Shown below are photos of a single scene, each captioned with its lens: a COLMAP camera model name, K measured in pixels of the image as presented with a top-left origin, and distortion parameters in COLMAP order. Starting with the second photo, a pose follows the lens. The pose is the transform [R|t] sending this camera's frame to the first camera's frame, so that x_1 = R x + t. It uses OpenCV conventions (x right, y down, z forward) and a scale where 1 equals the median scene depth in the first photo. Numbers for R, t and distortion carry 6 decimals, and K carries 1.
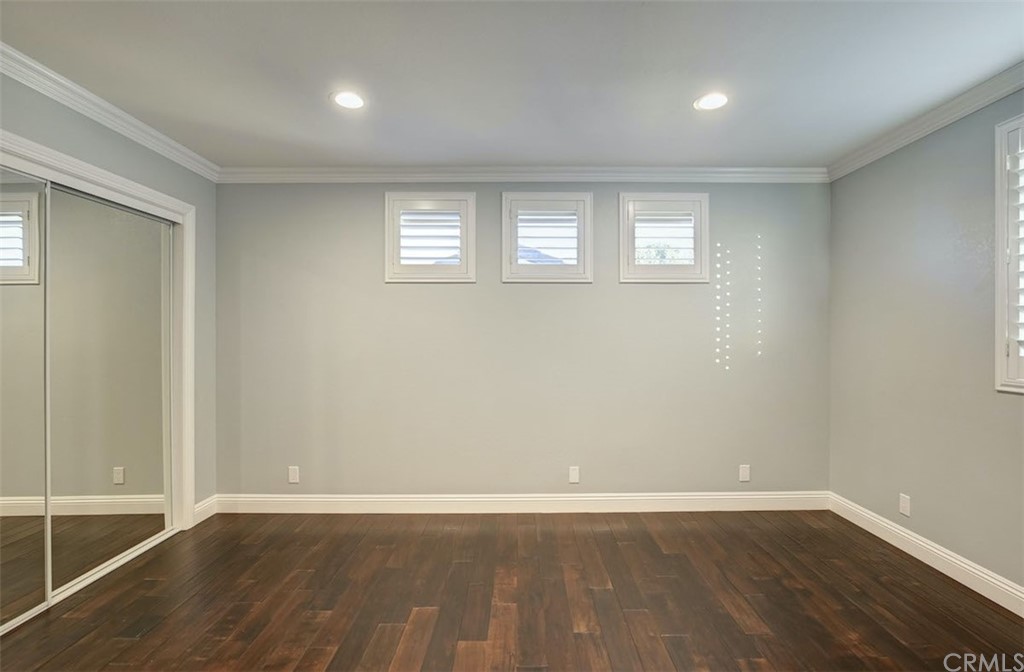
lens RADIAL K [[473.2, 0, 531.8], [0, 473.2, 332.5], [0, 0, 1]] dist [-0.012400, 0.000358]
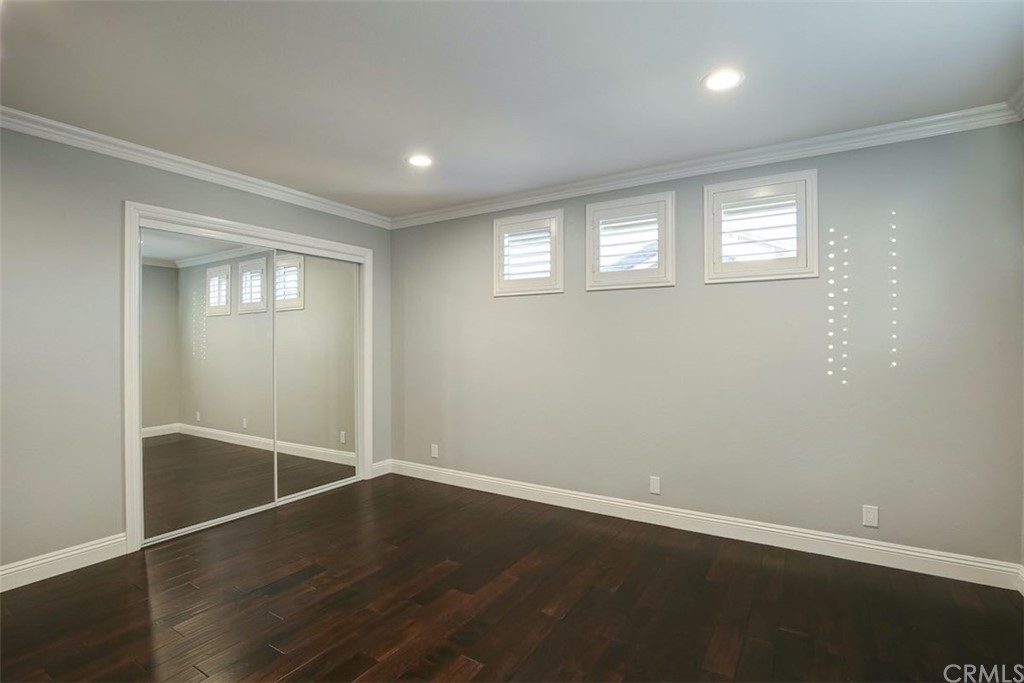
lens RADIAL K [[493.9, 0, 529.1], [0, 493.9, 341.5], [0, 0, 1]] dist [-0.032090, 0.005393]
pose [[0.844711, -0.001782, -0.535219, 0.423803], [0.005776, 0.999967, 0.005786, -0.001967], [0.535191, -0.007979, 0.844693, 0.012494]]
